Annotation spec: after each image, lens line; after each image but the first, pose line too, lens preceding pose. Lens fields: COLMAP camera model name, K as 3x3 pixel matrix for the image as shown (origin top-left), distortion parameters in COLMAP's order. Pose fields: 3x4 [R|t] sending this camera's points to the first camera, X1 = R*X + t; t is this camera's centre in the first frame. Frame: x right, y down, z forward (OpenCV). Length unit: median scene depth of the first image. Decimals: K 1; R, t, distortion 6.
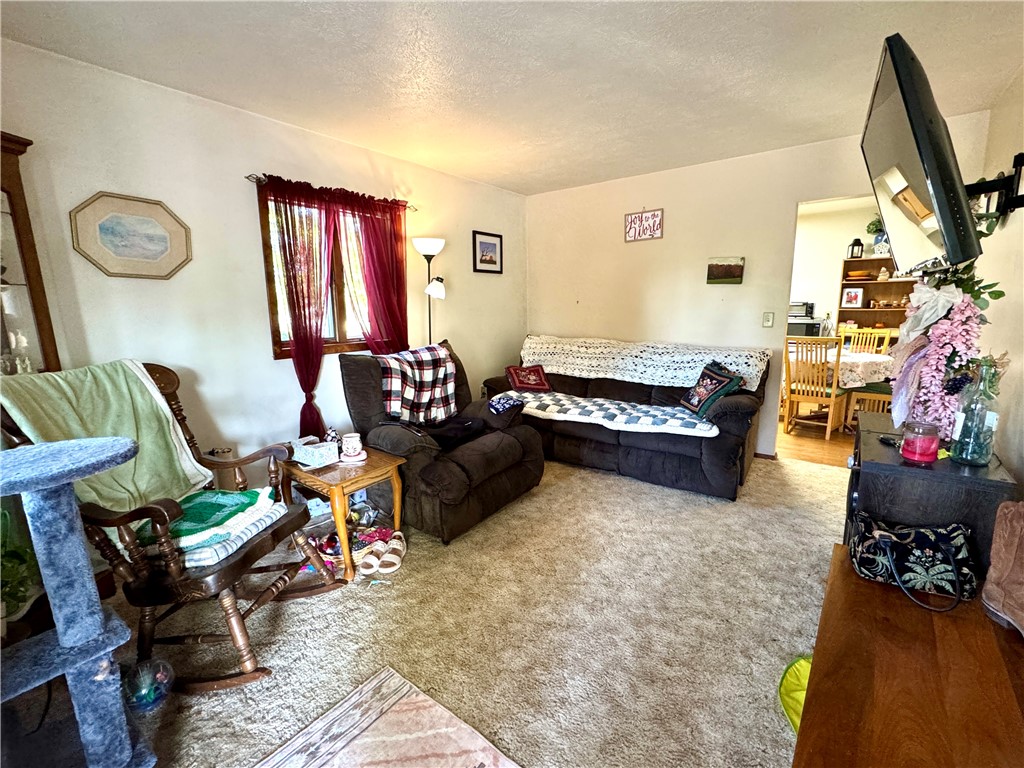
lens RADIAL K [[449.3, 0, 513.4], [0, 449.3, 386.8], [0, 0, 1]] dist [-0.000061, -0.000010]
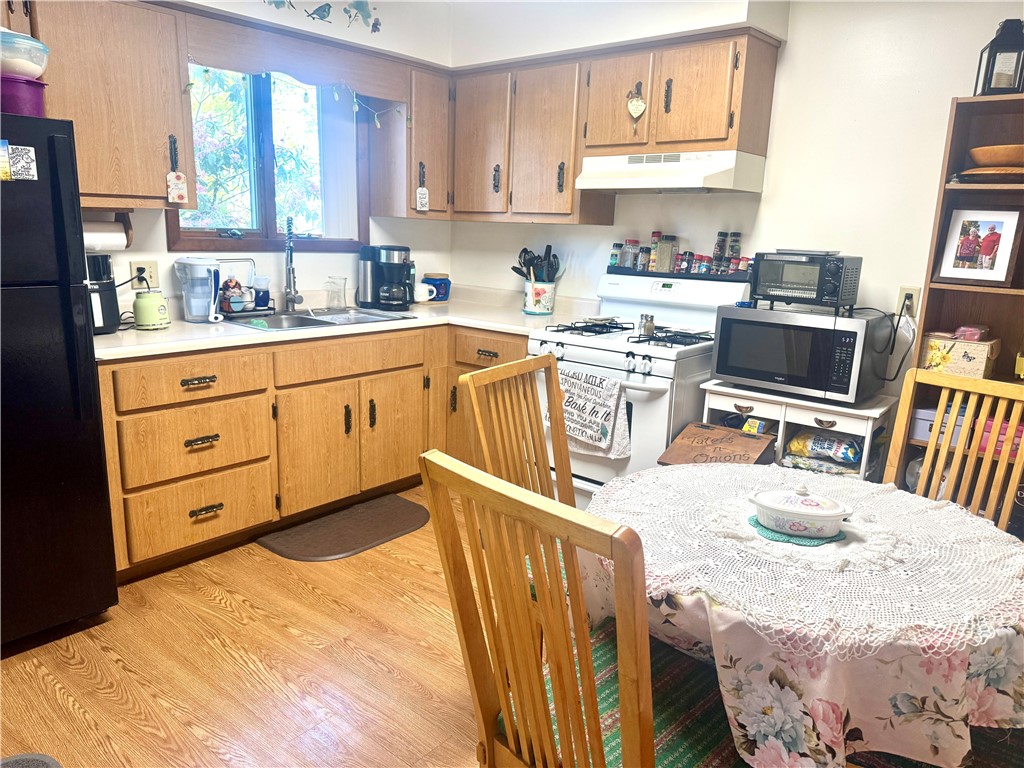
lens RADIAL K [[722.9, 0, 511.1], [0, 722.9, 385.3], [0, 0, 1]] dist [-0.001504, -0.001776]
pose [[0.997553, 0.052247, -0.046456, 0.495138], [-0.050618, 0.998084, 0.035590, -0.114530], [0.048226, -0.033151, 0.998286, 0.546896]]
